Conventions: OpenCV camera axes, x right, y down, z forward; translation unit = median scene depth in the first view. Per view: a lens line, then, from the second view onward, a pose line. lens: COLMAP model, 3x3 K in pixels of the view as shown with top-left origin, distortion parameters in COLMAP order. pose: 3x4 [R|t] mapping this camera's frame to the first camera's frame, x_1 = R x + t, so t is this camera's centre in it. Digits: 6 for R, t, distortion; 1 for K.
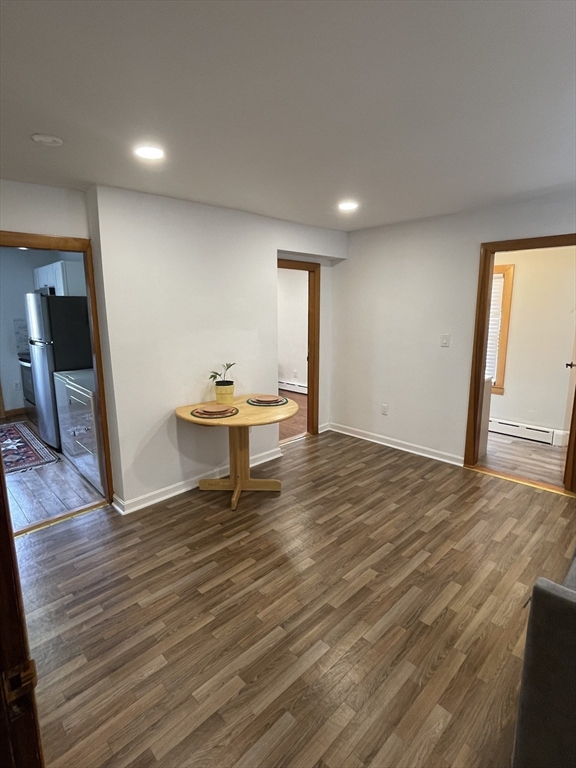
lens RADIAL K [[394.1, 0, 287.0], [0, 394.1, 377.3], [0, 0, 1]] dist [-0.012761, 0.007898]
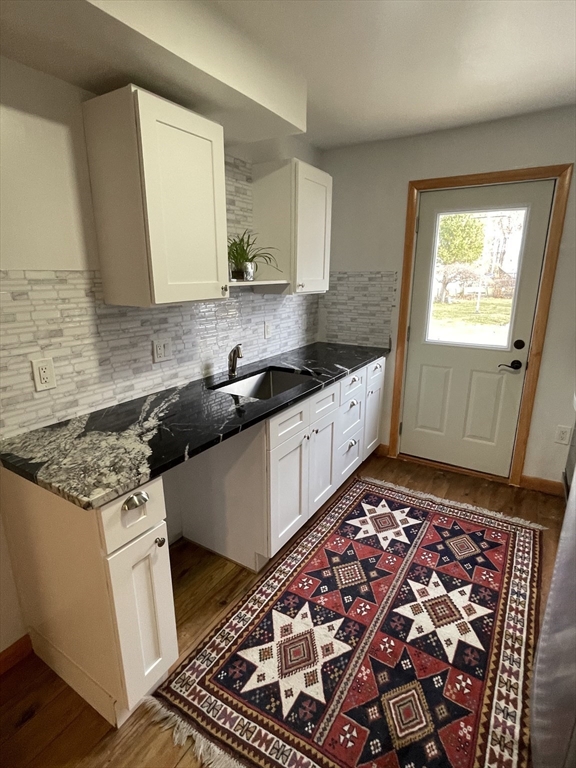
lens RADIAL K [[394.1, 0, 285.5], [0, 394.1, 382.0], [0, 0, 1]] dist [-0.012761, 0.007898]
pose [[0.228926, 0.259335, -0.938263, -0.462170], [-0.176848, 0.958900, 0.221890, -0.103969], [0.957245, 0.115133, 0.265380, 0.740587]]
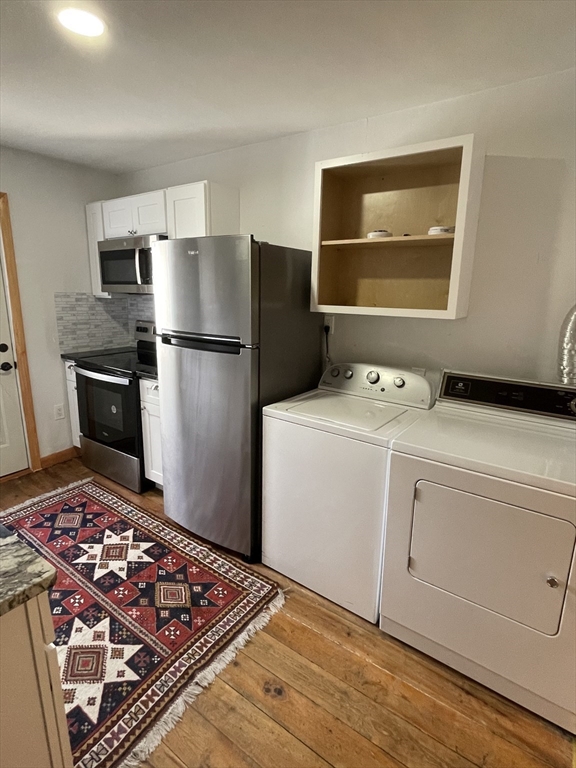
lens RADIAL K [[394.1, 0, 286.9], [0, 394.1, 376.9], [0, 0, 1]] dist [-0.012761, 0.007898]
pose [[0.981914, -0.014253, 0.188789, -0.614898], [0.007246, 0.999261, 0.037753, -0.062151], [-0.189188, -0.035702, 0.981292, 0.499970]]
